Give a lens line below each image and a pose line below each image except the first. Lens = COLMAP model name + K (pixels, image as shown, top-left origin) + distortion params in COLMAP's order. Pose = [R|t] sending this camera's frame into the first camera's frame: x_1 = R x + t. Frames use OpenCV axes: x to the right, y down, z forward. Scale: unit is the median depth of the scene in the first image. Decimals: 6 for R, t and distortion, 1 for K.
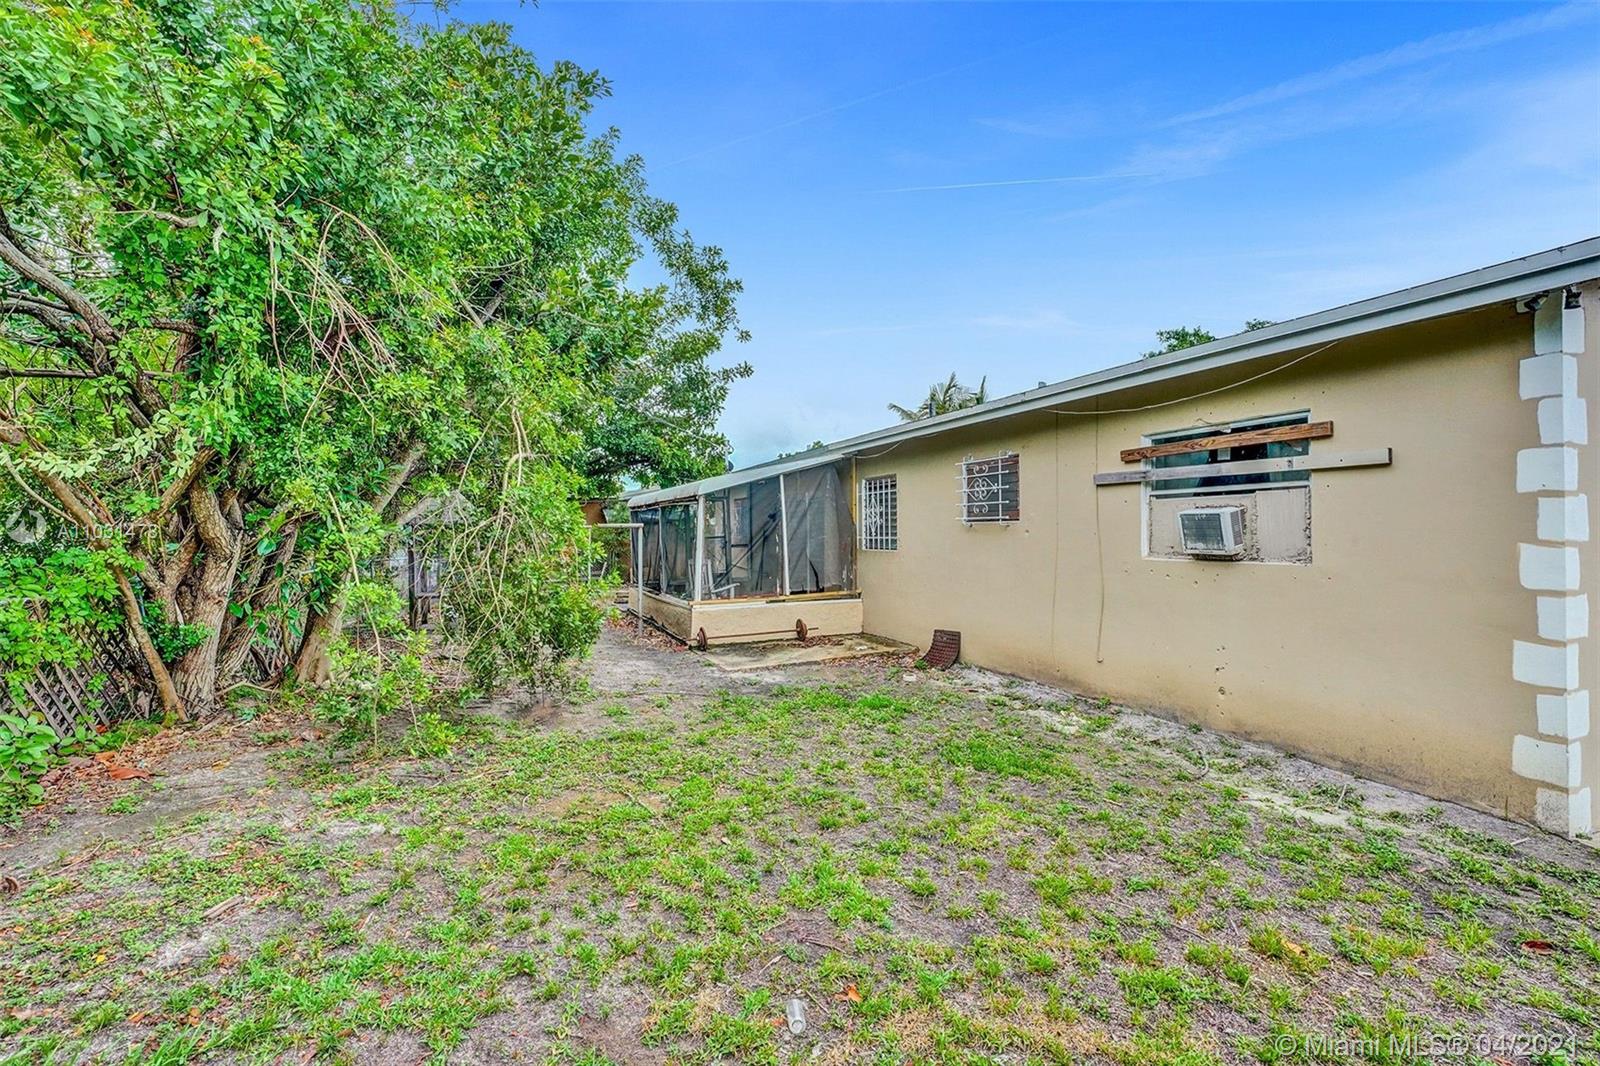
lens RADIAL K [[824.7, 0, 804.5], [0, 824.7, 519.4], [0, 0, 1]] dist [-0.016926, 0.000445]
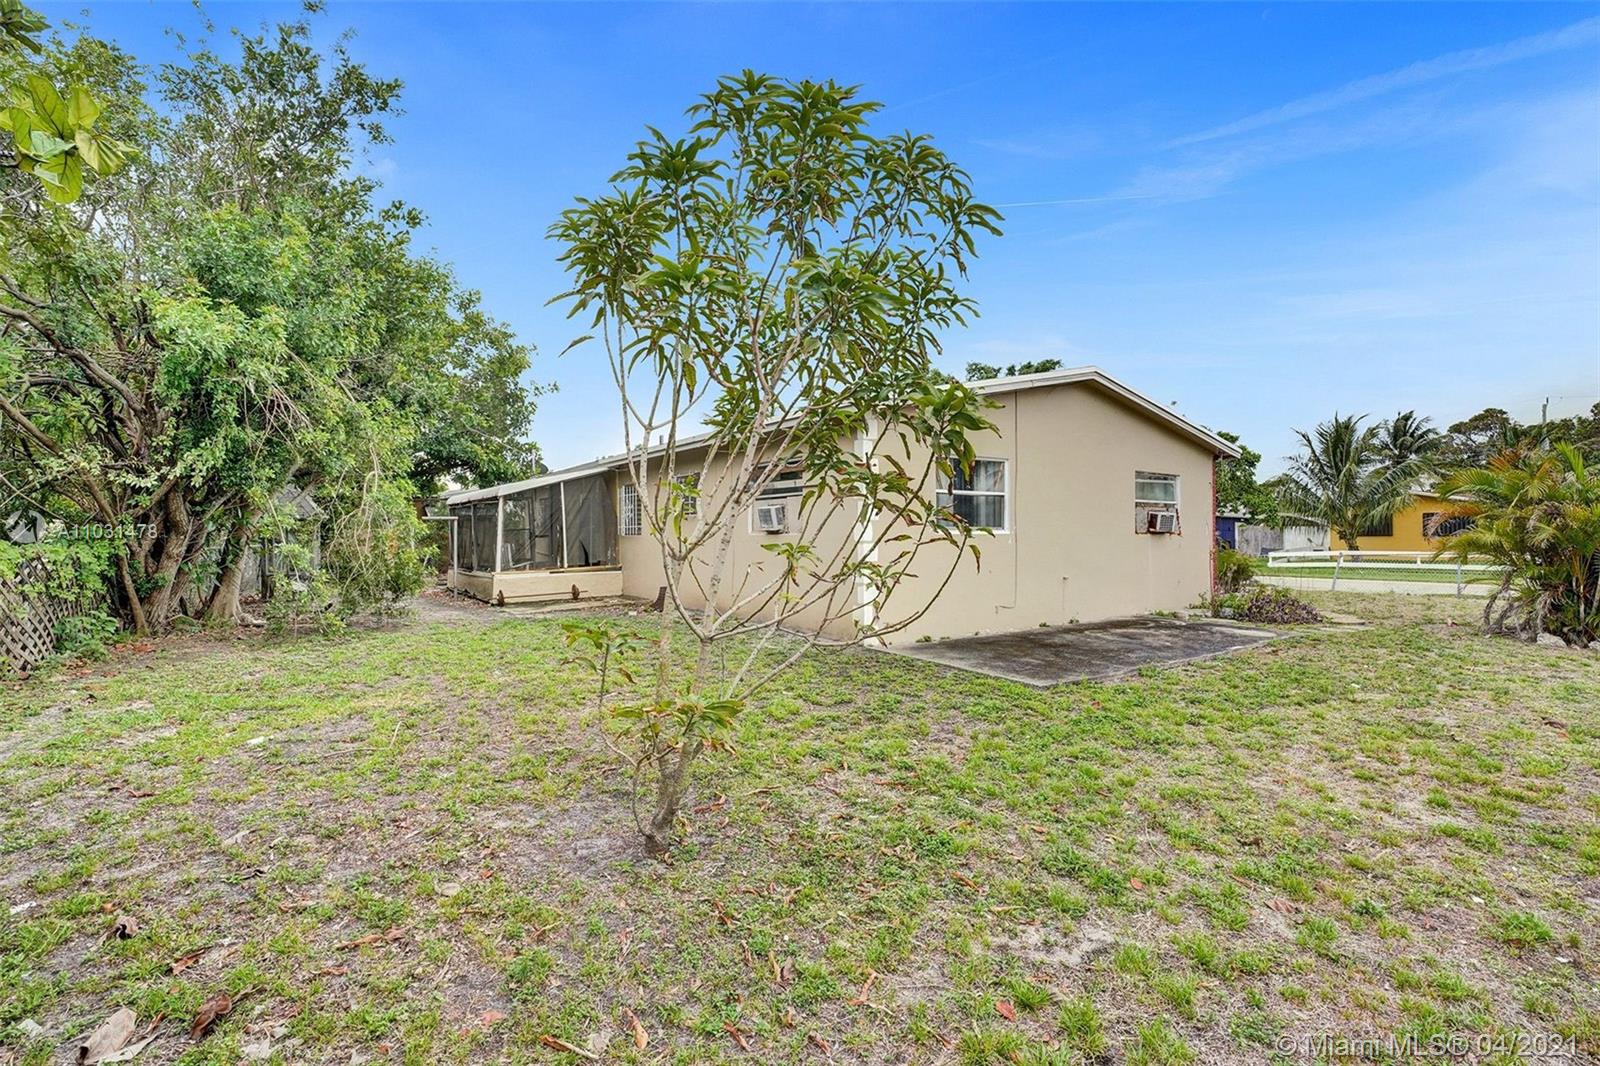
lens RADIAL K [[824.7, 0, 804.5], [0, 824.7, 519.4], [0, 0, 1]] dist [-0.016926, 0.000445]
pose [[0.981260, 0.002718, 0.192667, 0.109581], [-0.002614, 0.999996, -0.000792, 0.009614], [-0.192668, 0.000273, 0.981264, -0.460442]]
